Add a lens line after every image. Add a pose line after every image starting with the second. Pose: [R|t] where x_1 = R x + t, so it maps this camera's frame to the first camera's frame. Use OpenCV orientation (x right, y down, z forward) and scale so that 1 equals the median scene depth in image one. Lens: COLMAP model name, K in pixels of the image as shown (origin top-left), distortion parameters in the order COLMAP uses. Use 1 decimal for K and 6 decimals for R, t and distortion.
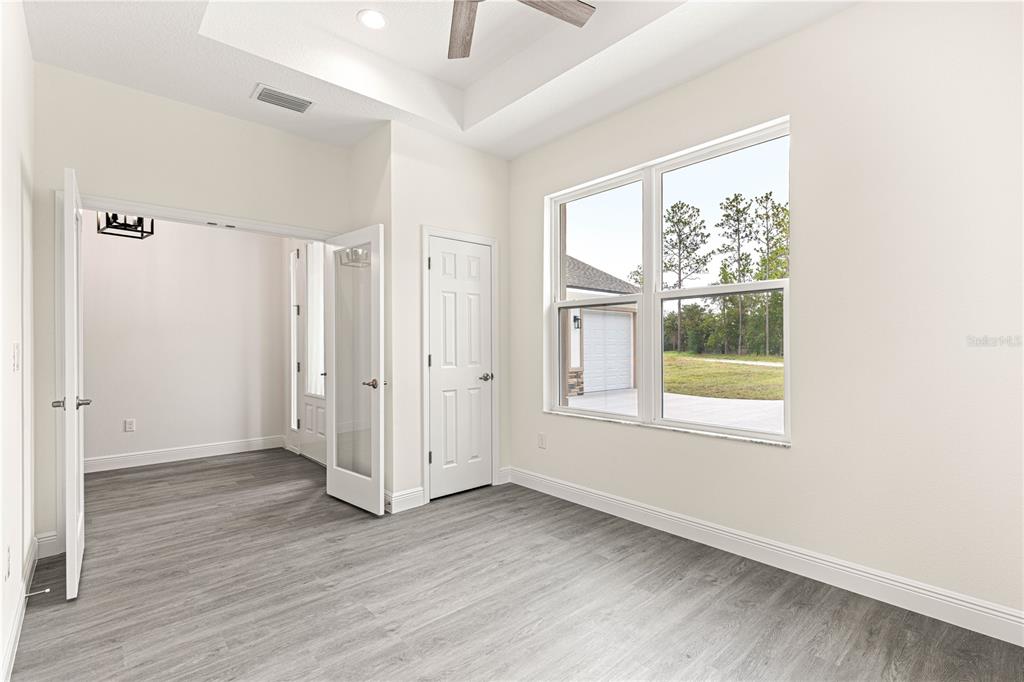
lens RADIAL K [[459.2, 0, 518.2], [0, 459.2, 345.9], [0, 0, 1]] dist [0.010794, -0.002462]
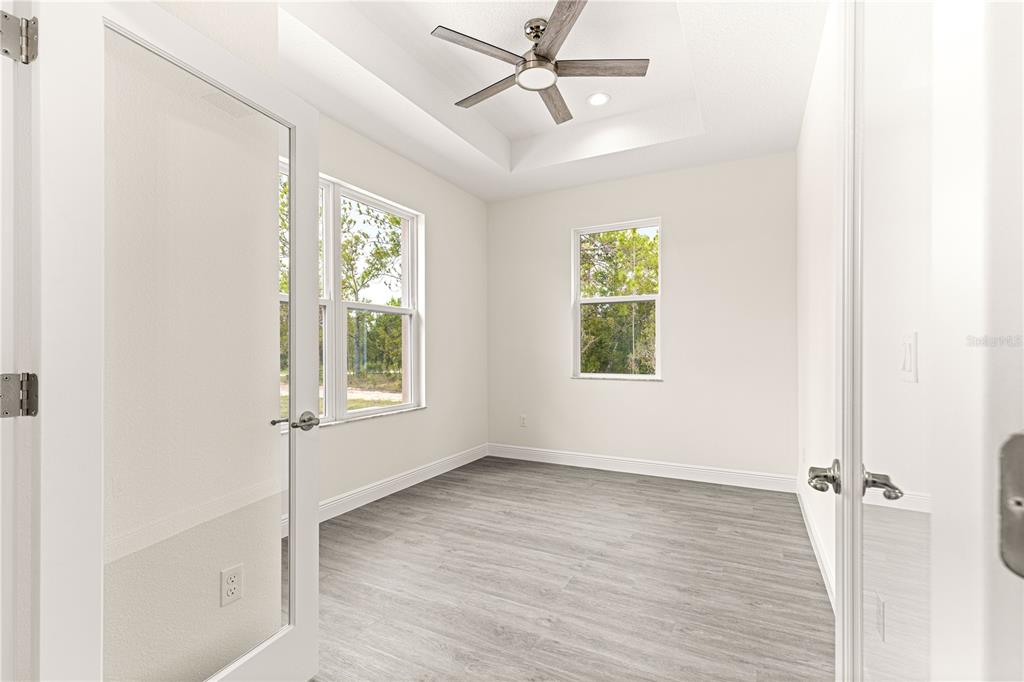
lens RADIAL K [[459.2, 0, 517.2], [0, 459.2, 347.0], [0, 0, 1]] dist [0.010794, -0.002462]
pose [[-0.343832, 0.013181, 0.938939, -1.160071], [0.000434, 0.999904, -0.013877, 0.023942], [-0.939031, -0.004364, -0.343804, 1.313241]]
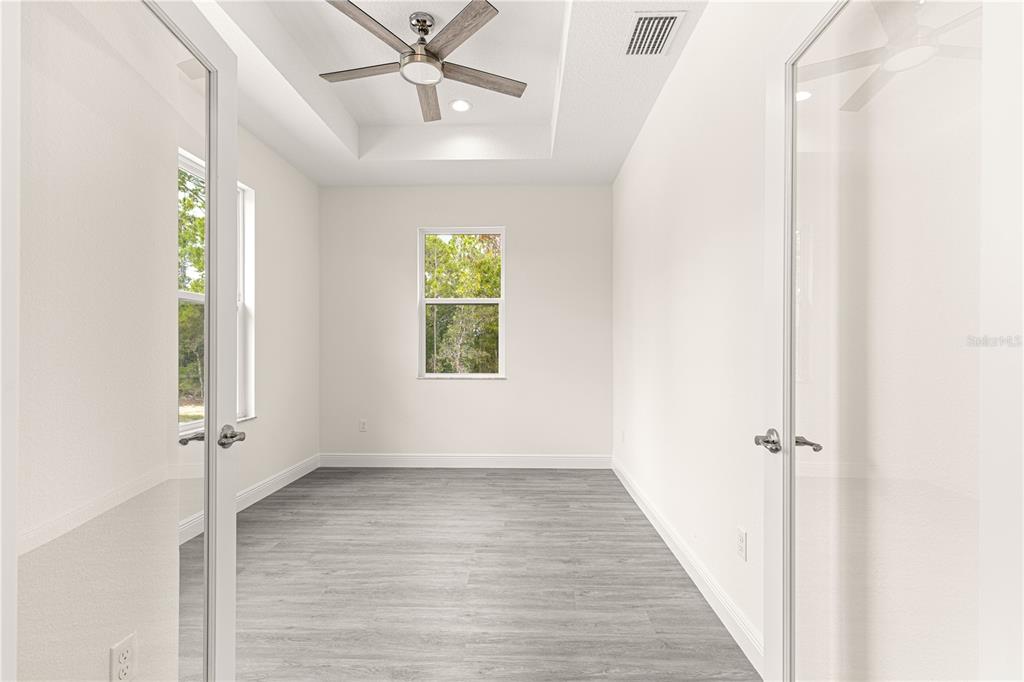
lens RADIAL K [[459.2, 0, 521.9], [0, 459.2, 347.2], [0, 0, 1]] dist [0.010794, -0.002462]
pose [[-0.718746, 0.010866, 0.695188, -1.057231], [0.001544, 0.999900, -0.014031, 0.024703], [-0.695271, -0.009011, -0.718691, 1.514142]]
